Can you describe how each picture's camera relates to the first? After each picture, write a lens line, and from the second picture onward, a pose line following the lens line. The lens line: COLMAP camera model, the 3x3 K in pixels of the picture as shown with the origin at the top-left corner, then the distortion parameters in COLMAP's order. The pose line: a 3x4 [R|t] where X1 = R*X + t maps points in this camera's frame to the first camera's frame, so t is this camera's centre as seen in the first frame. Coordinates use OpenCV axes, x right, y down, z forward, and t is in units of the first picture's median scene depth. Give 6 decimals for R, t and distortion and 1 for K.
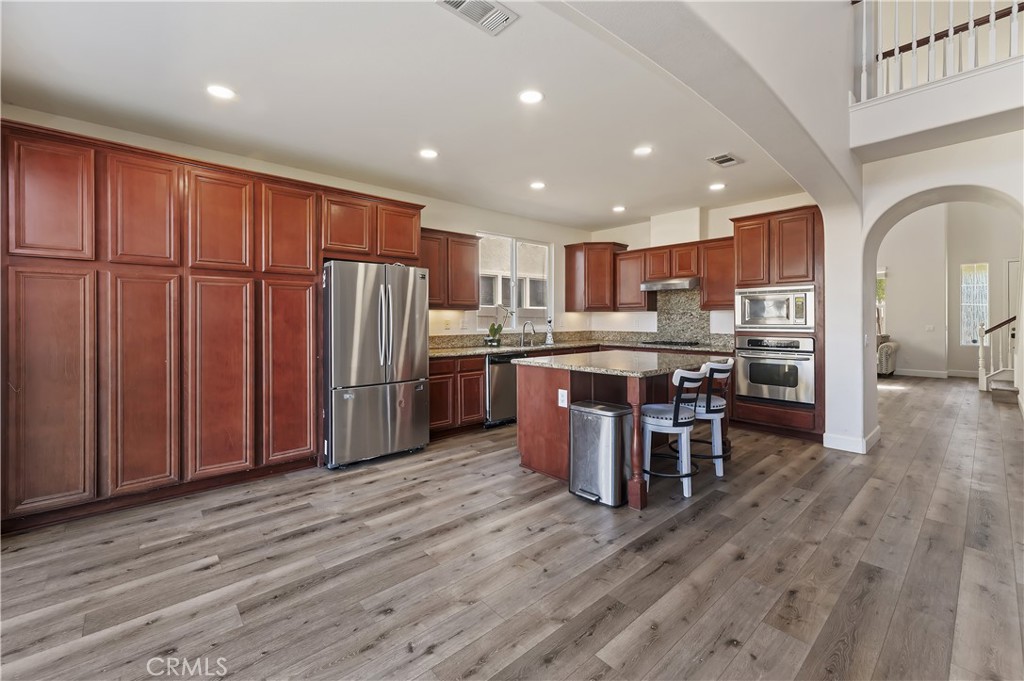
lens RADIAL K [[425.4, 0, 513.0], [0, 425.4, 321.4], [0, 0, 1]] dist [0.000661, 0.000218]
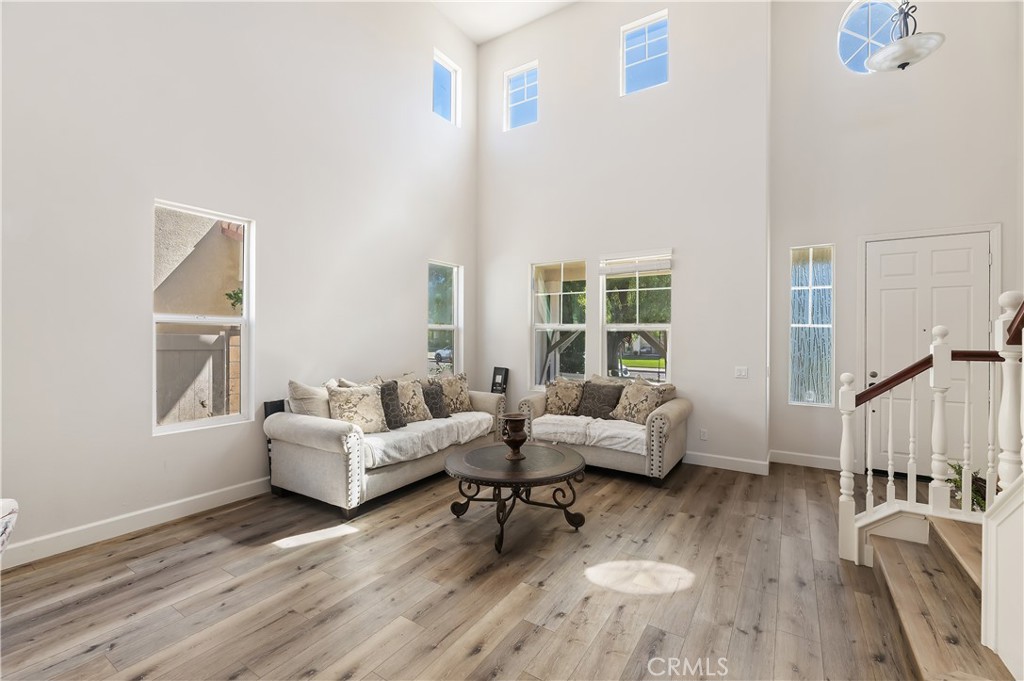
lens RADIAL K [[419.3, 0, 542.5], [0, 419.3, 338.8], [0, 0, 1]] dist [0.000214, -0.000156]
pose [[0.952442, 0.005248, 0.304674, 1.224311], [-0.004748, 0.999986, -0.002381, -0.040326], [-0.304682, 0.000821, 0.952454, 1.214858]]
